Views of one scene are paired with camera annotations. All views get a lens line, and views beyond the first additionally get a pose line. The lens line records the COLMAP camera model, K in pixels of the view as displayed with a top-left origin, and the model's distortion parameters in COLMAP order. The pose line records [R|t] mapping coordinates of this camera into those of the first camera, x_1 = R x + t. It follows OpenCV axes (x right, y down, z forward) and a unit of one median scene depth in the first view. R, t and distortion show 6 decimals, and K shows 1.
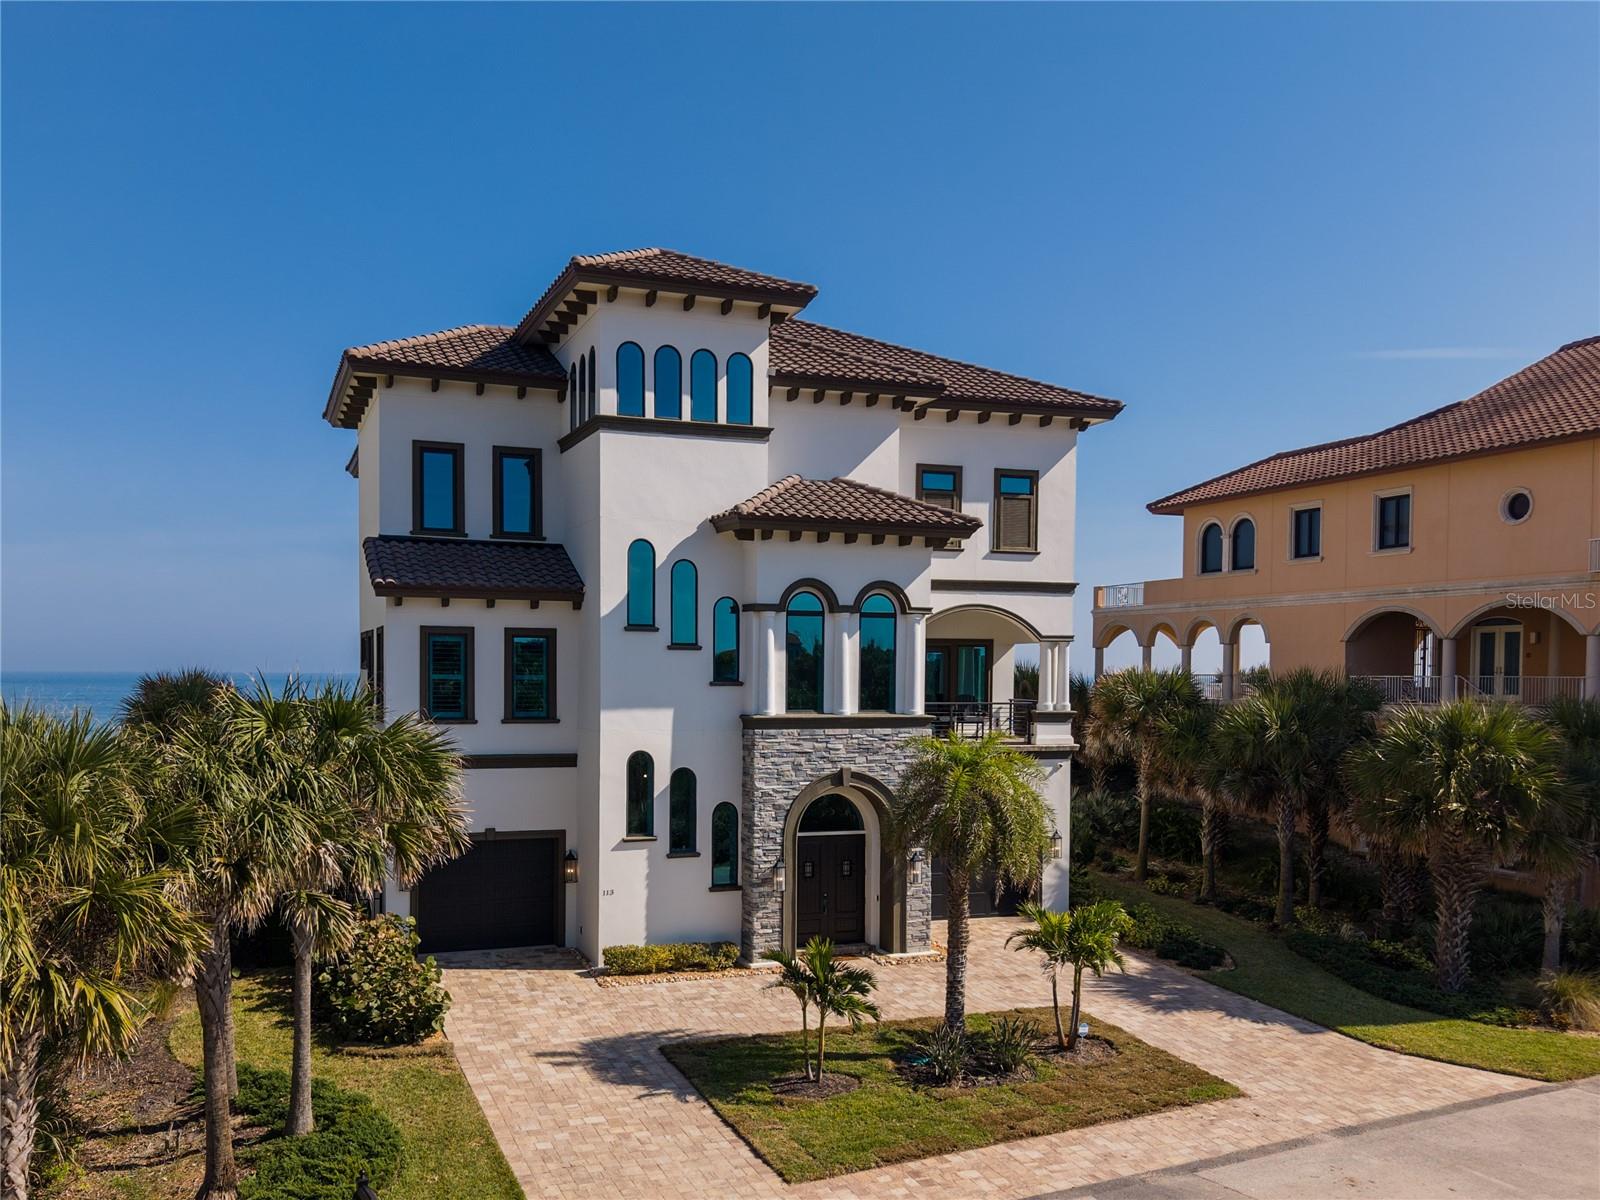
lens RADIAL K [[1303.2, 0, 724.3], [0, 1303.2, 720.0], [0, 0, 1]] dist [0.109025, -0.167846]
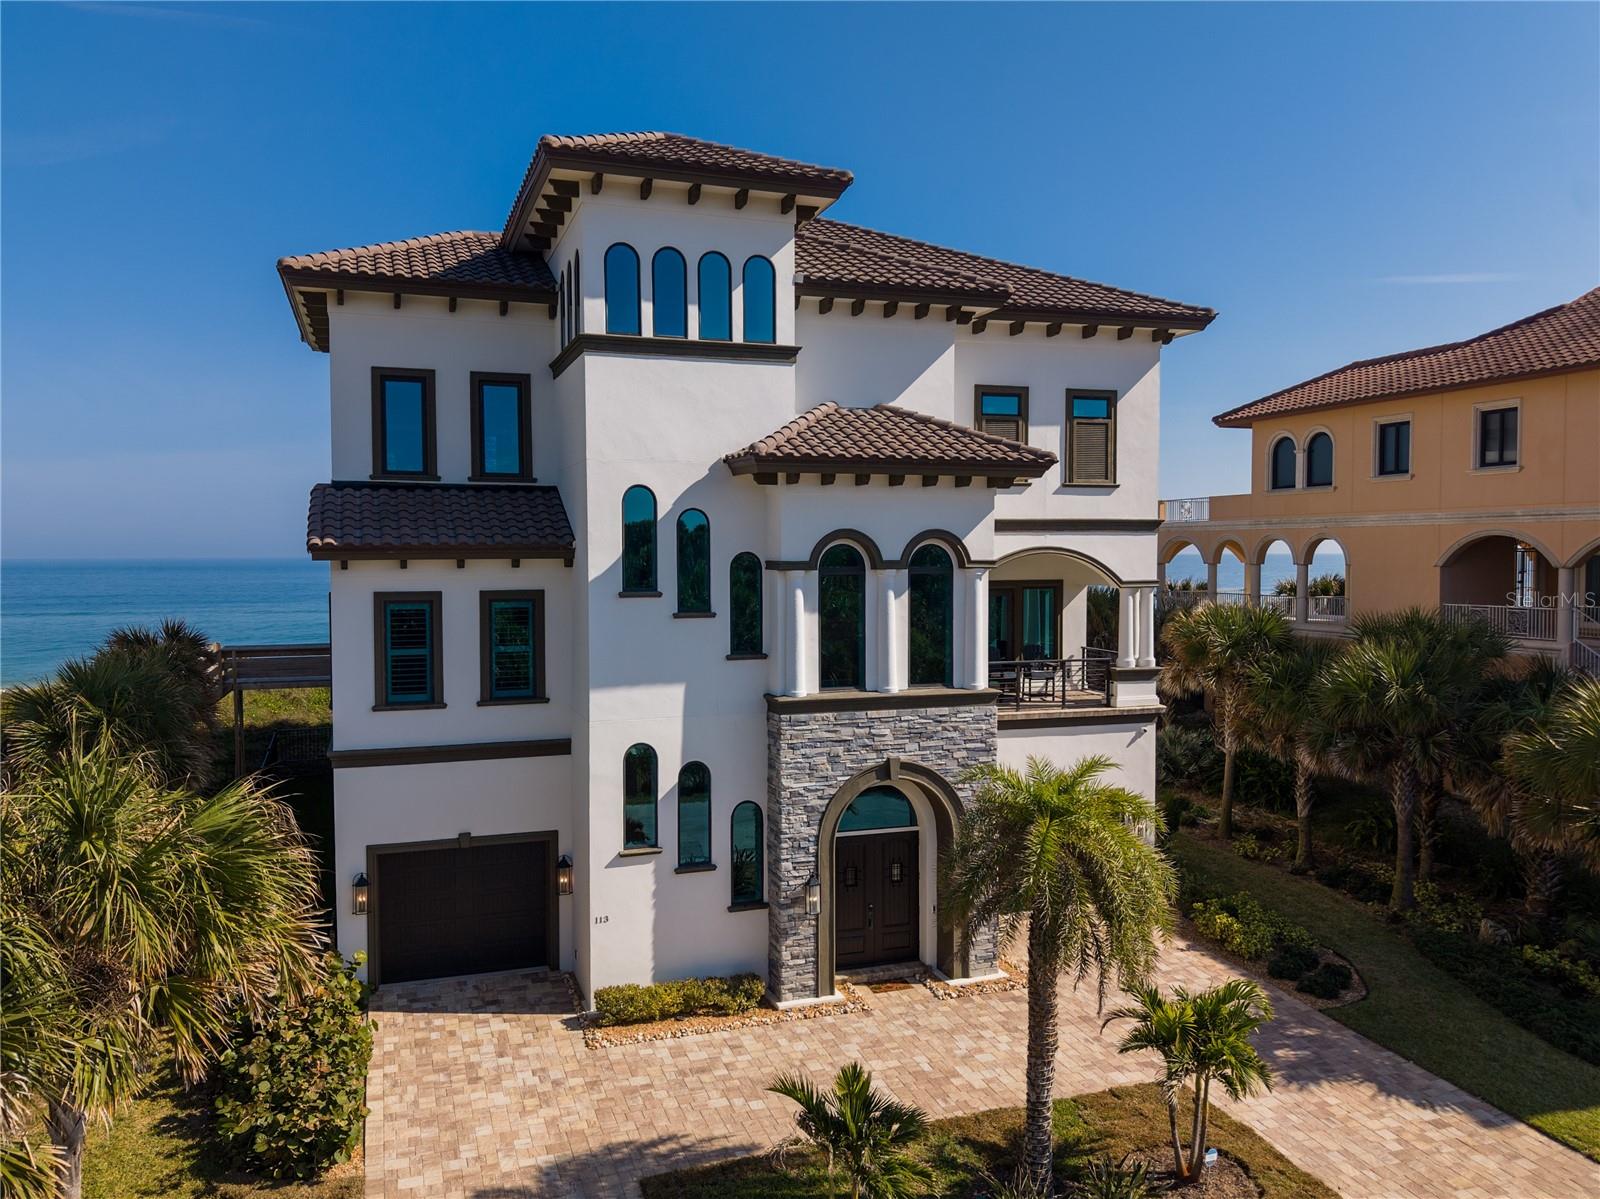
lens RADIAL K [[1146.5, 0, 776.3], [0, 1146.5, 605.1], [0, 0, 1]] dist [0.054021, -0.049048]
pose [[0.999740, -0.008912, -0.020993, 0.035561], [0.009089, 0.999924, 0.008340, -0.066816], [0.020917, -0.008529, 0.999745, 0.277414]]
